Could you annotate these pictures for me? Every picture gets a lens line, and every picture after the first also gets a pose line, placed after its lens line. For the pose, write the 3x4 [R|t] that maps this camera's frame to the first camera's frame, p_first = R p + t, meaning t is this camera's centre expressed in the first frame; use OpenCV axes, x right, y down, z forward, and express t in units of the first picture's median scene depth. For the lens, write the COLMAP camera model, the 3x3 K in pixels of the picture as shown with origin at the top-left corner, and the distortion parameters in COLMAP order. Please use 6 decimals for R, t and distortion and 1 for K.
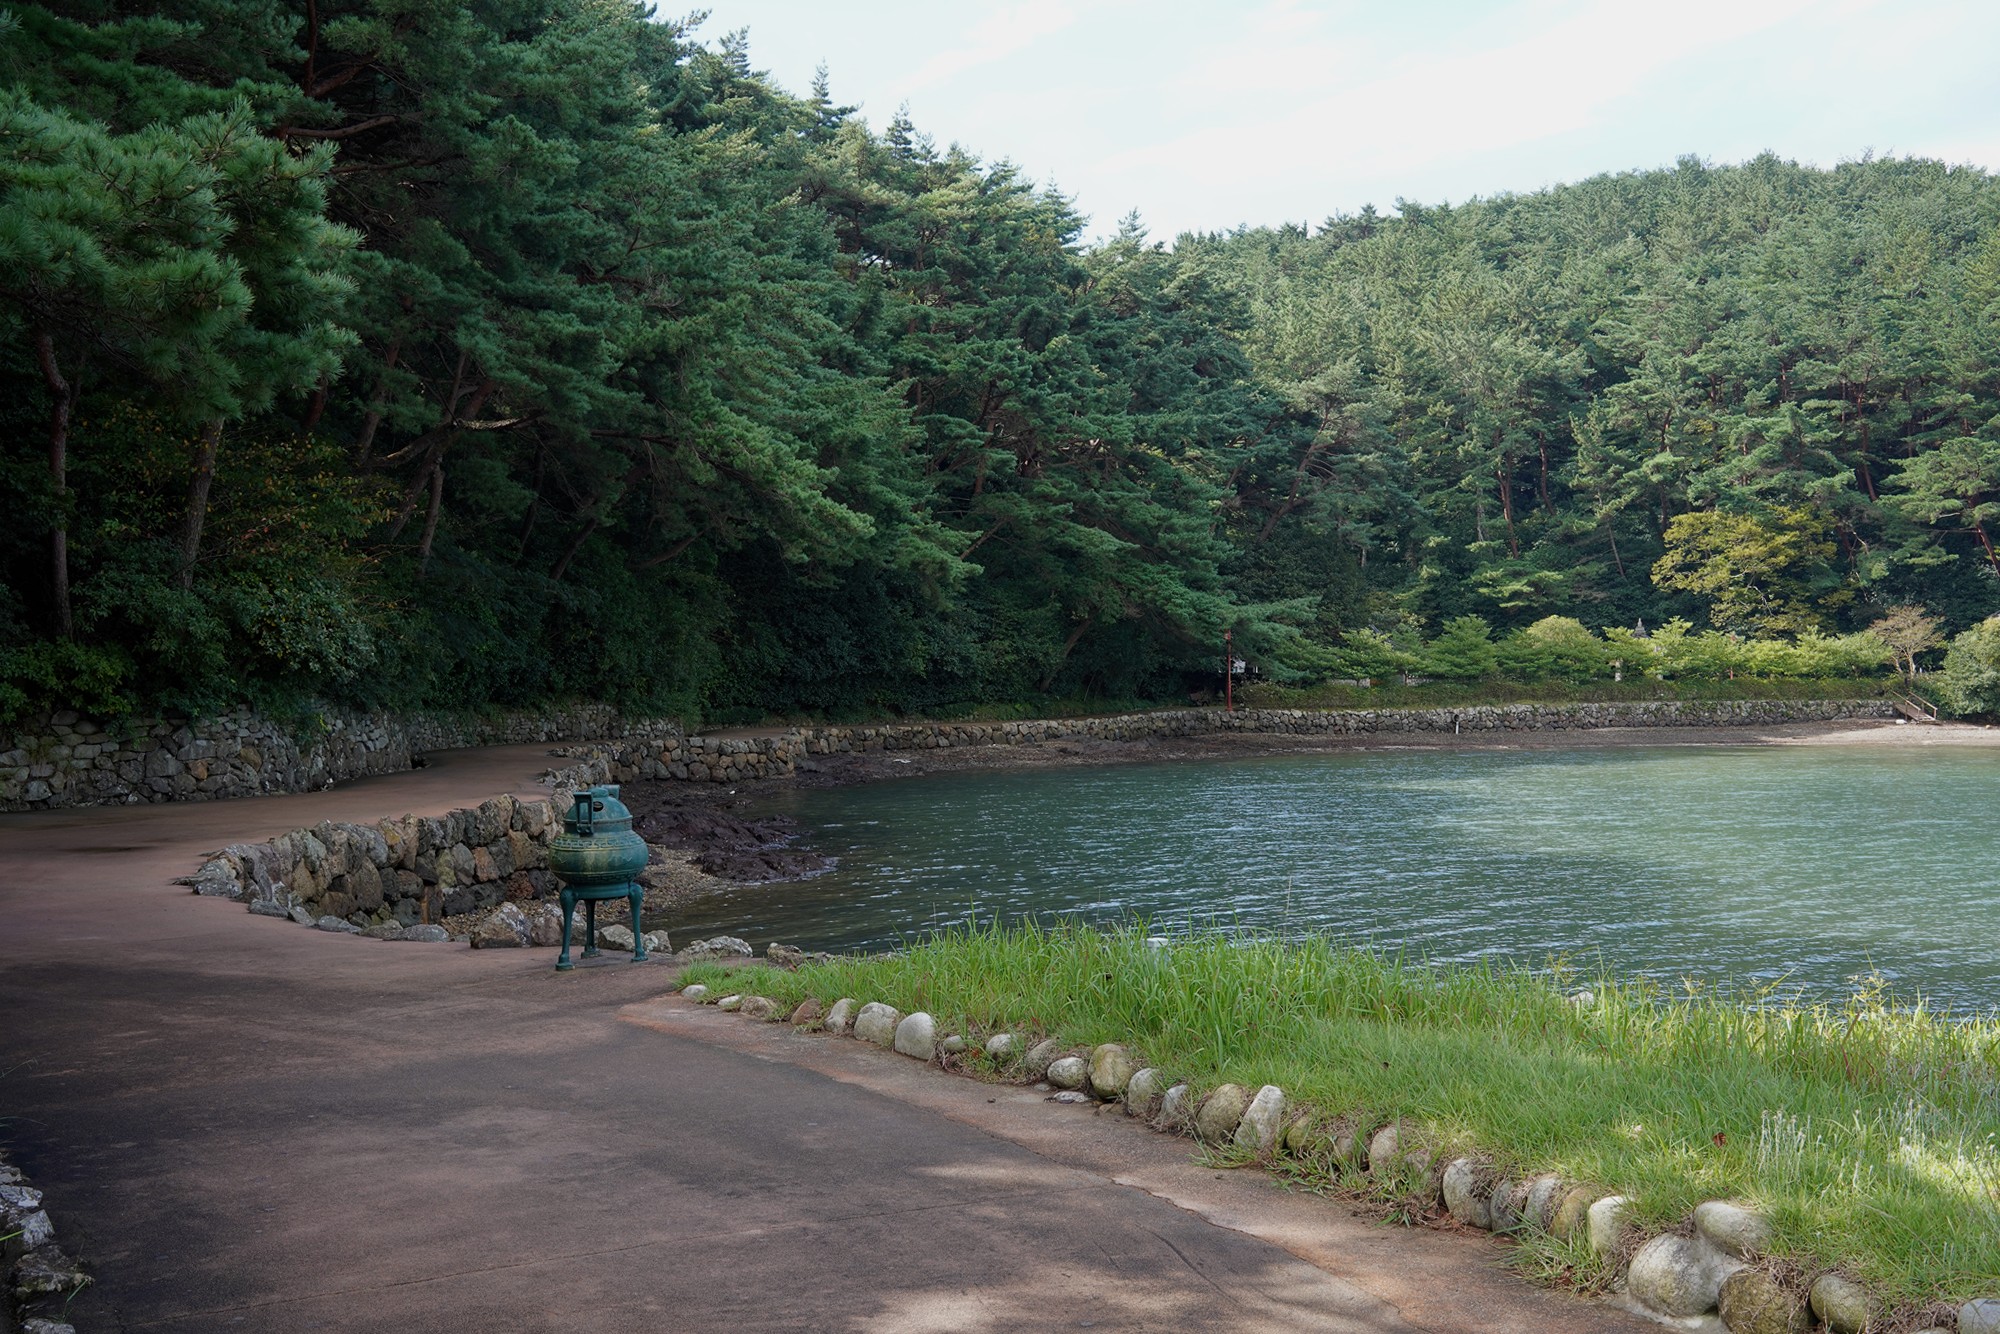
lens RADIAL K [[2014.6, 0, 1000.0], [0, 2014.6, 667.0], [0, 0, 1]] dist [0.002309, -0.106933]
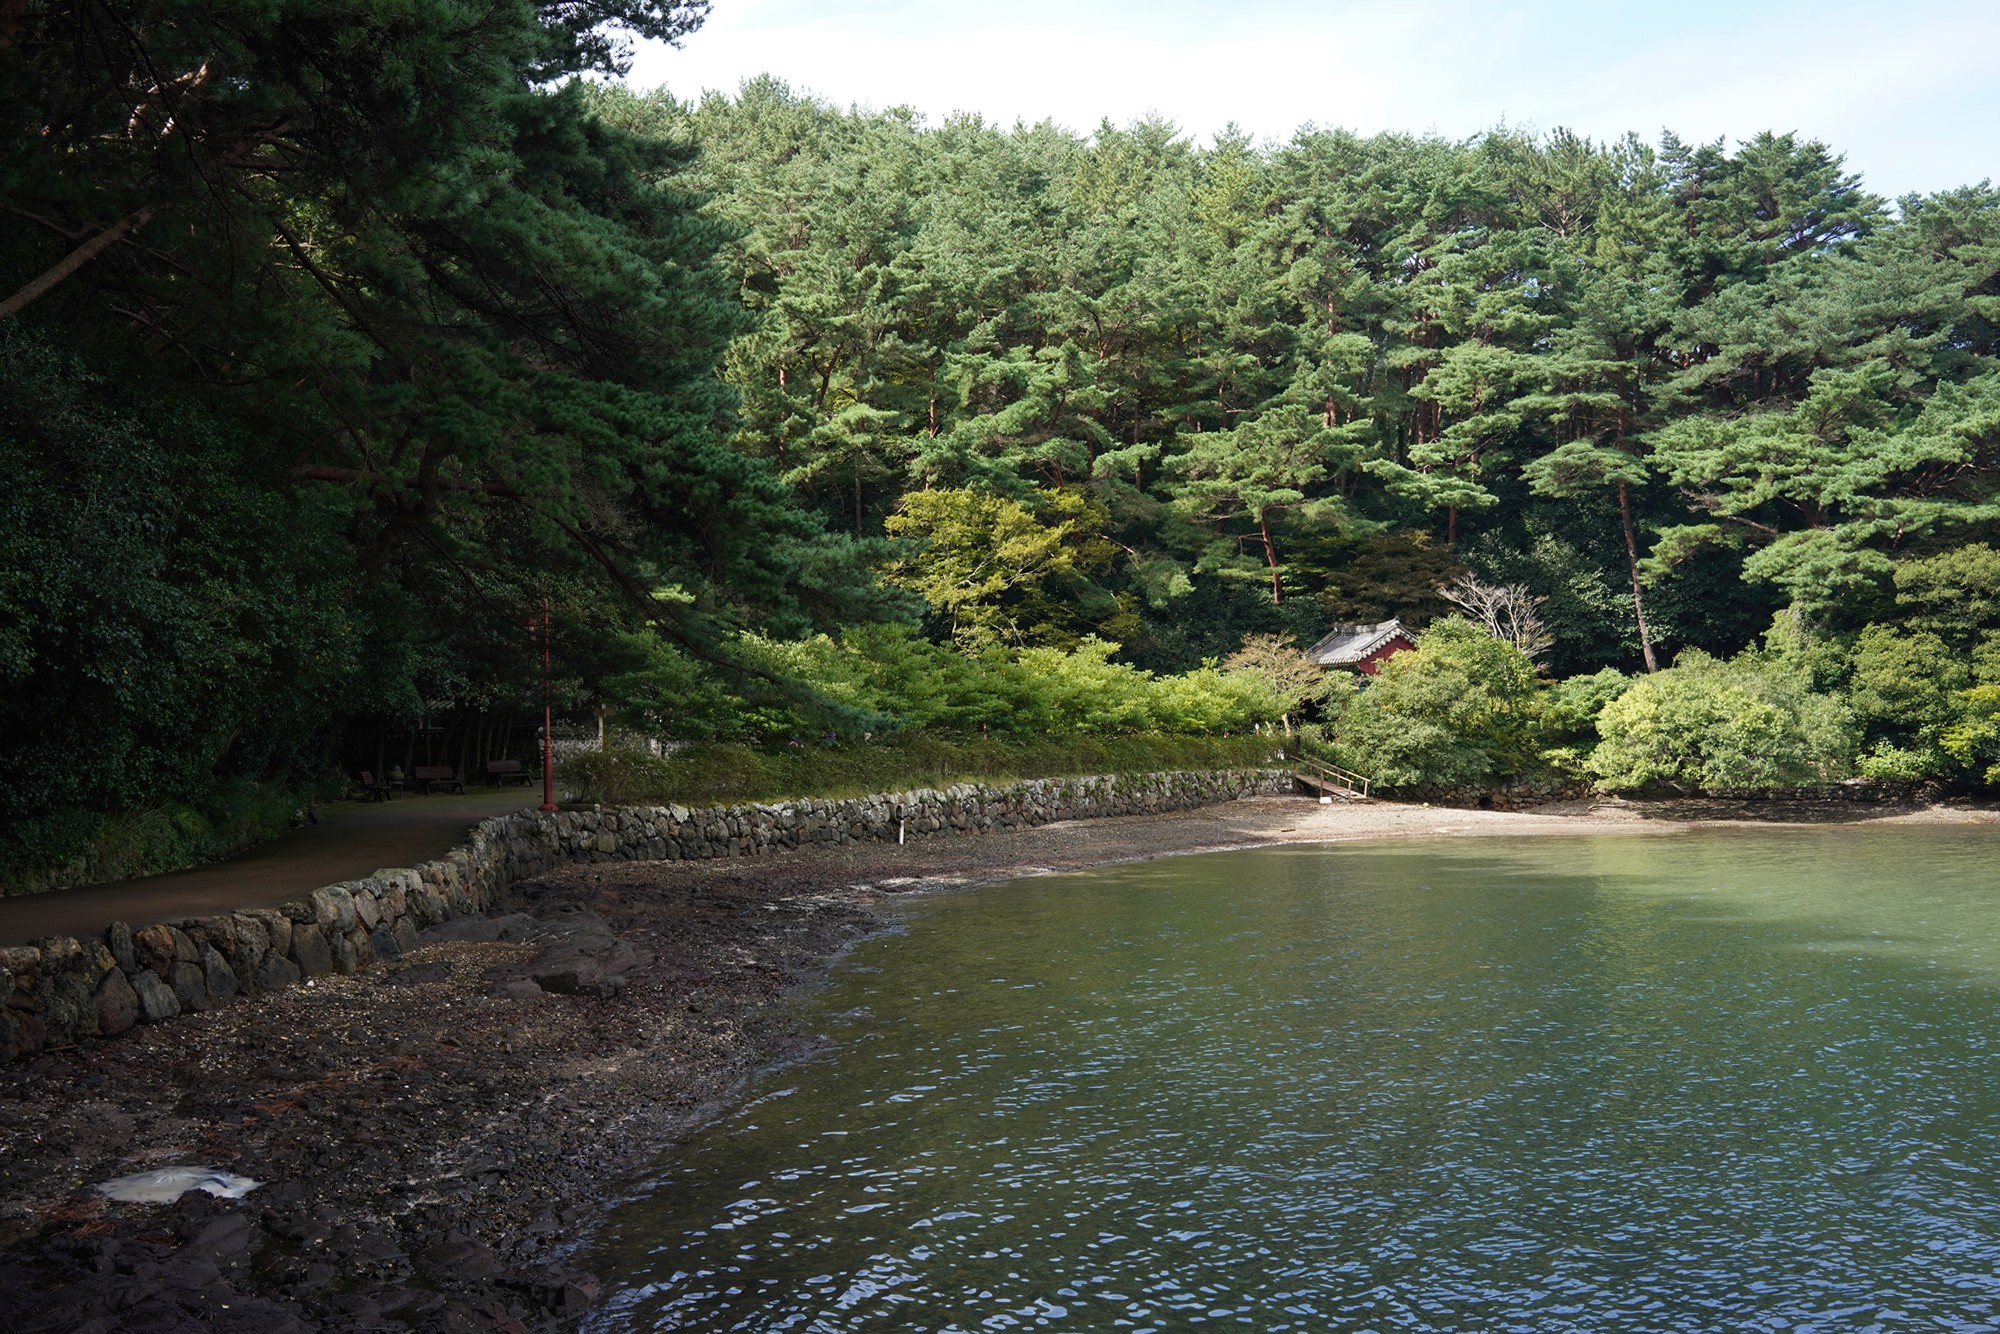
lens RADIAL K [[2014.6, 0, 1000.0], [0, 2014.6, 667.0], [0, 0, 1]] dist [0.002309, -0.106933]
pose [[0.773551, 0.020943, 0.633388, -0.068204], [0.001927, 0.999371, -0.035398, 0.006164], [-0.633731, 0.028603, 0.773024, 0.539469]]
